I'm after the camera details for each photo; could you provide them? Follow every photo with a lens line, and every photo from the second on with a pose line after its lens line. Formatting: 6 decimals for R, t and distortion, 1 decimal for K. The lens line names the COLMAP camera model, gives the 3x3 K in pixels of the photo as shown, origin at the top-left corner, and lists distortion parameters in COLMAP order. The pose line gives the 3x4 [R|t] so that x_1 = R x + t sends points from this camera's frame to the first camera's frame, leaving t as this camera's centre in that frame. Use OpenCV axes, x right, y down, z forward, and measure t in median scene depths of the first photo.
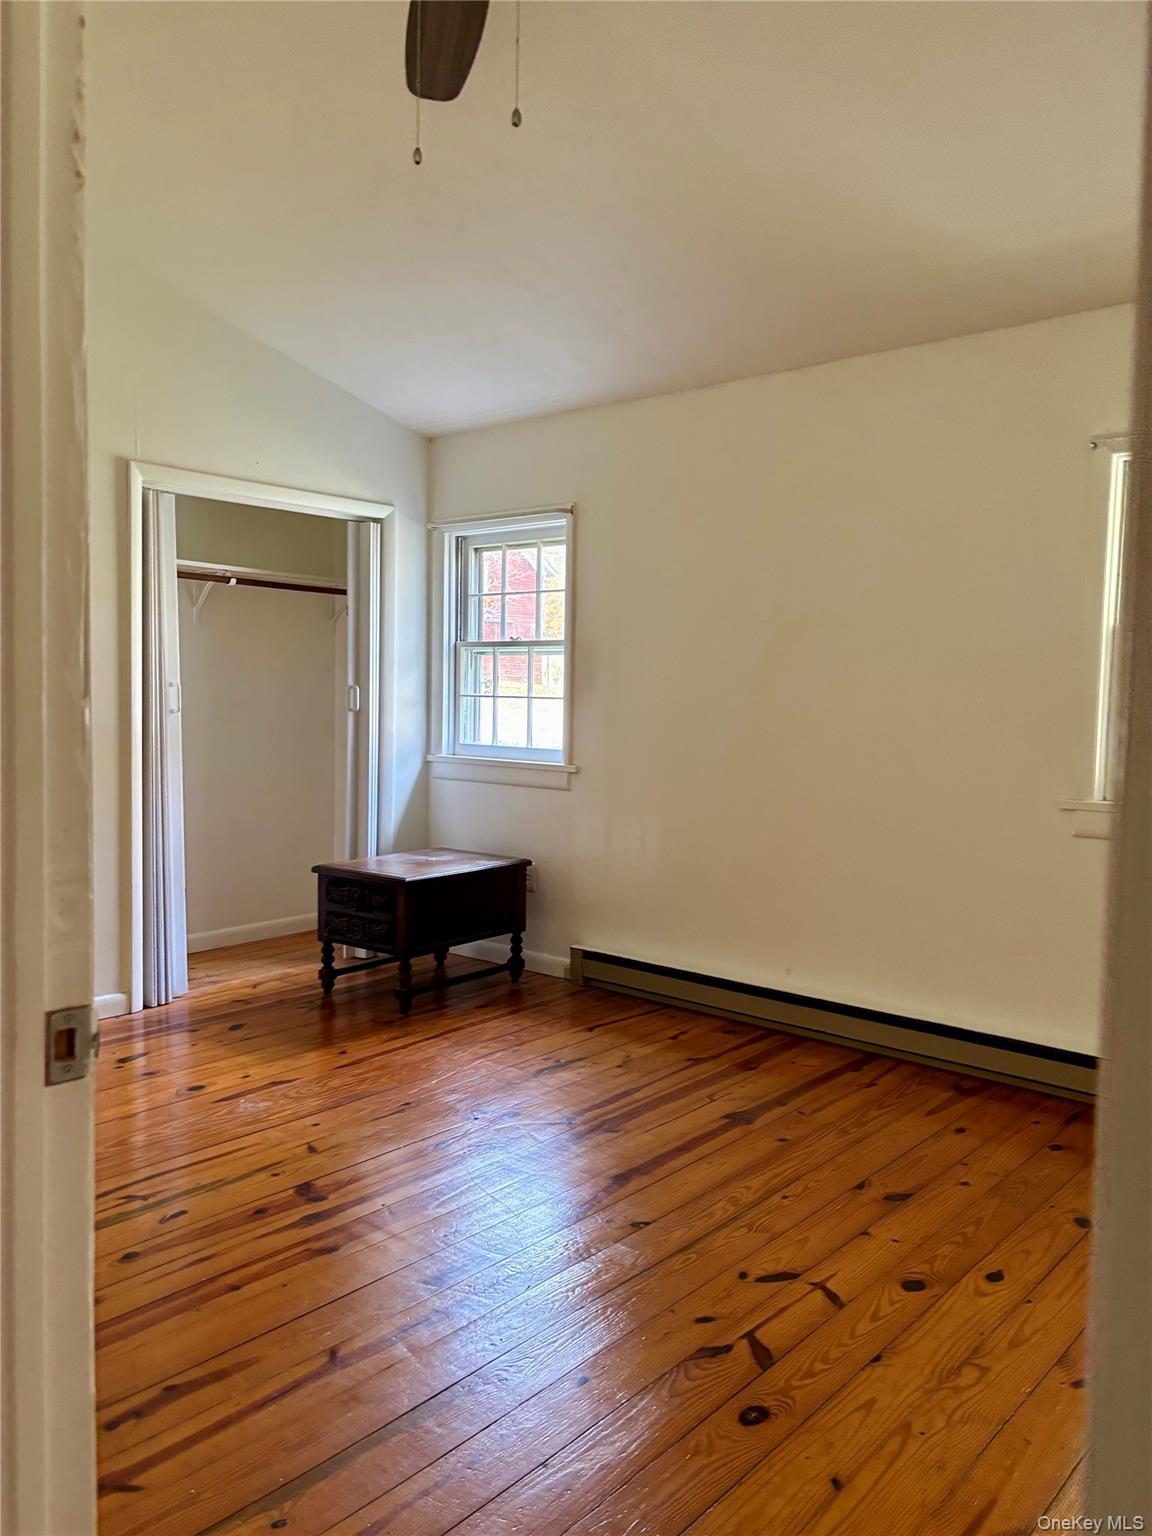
lens RADIAL K [[1158.5, 0, 570.5], [0, 1158.5, 755.3], [0, 0, 1]] dist [0.033878, -0.016812]
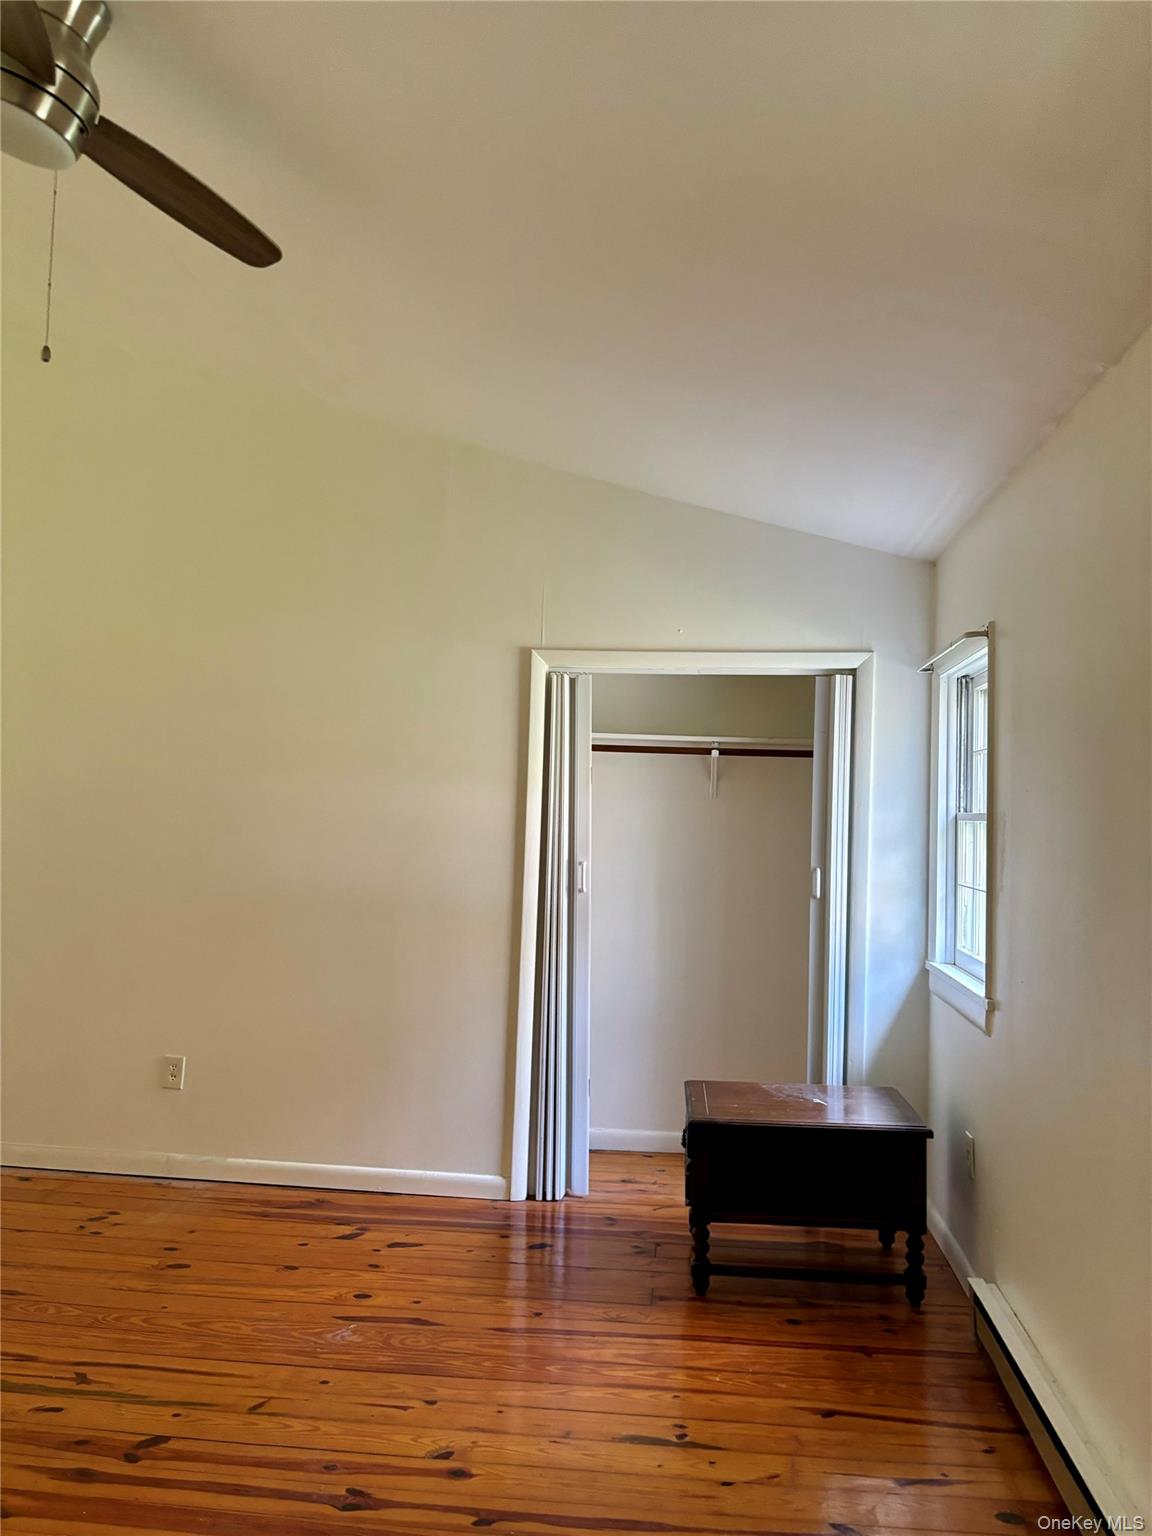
lens RADIAL K [[1148.5, 0, 581.5], [0, 1148.5, 747.1], [0, 0, 1]] dist [0.099944, -0.112550]
pose [[0.581195, -0.052994, -0.812037, 0.538145], [-0.060363, 0.992321, -0.107963, -0.062736], [0.811522, 0.111765, 0.573533, 0.503037]]
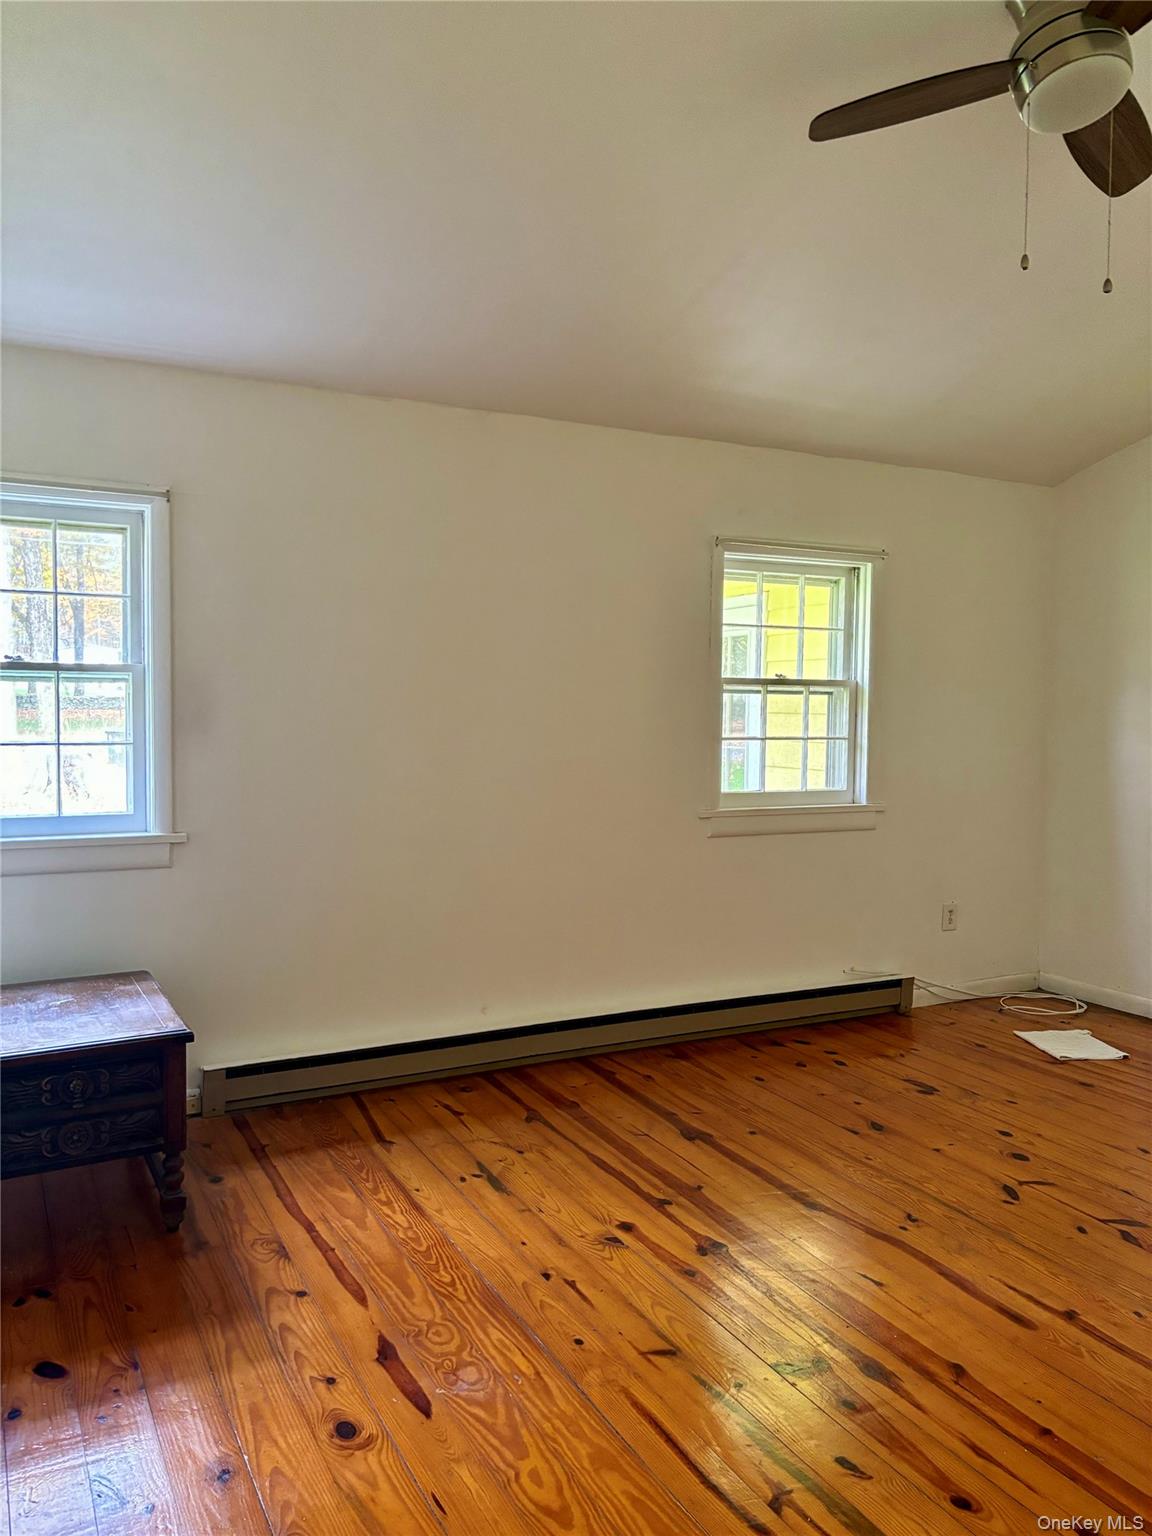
lens RADIAL K [[1158.5, 0, 570.5], [0, 1158.5, 755.3], [0, 0, 1]] dist [0.033878, -0.016812]
pose [[0.370283, -0.060336, 0.926957, -0.761085], [0.043807, 0.997912, 0.047455, -0.084905], [-0.927886, 0.023035, 0.372153, 0.601381]]
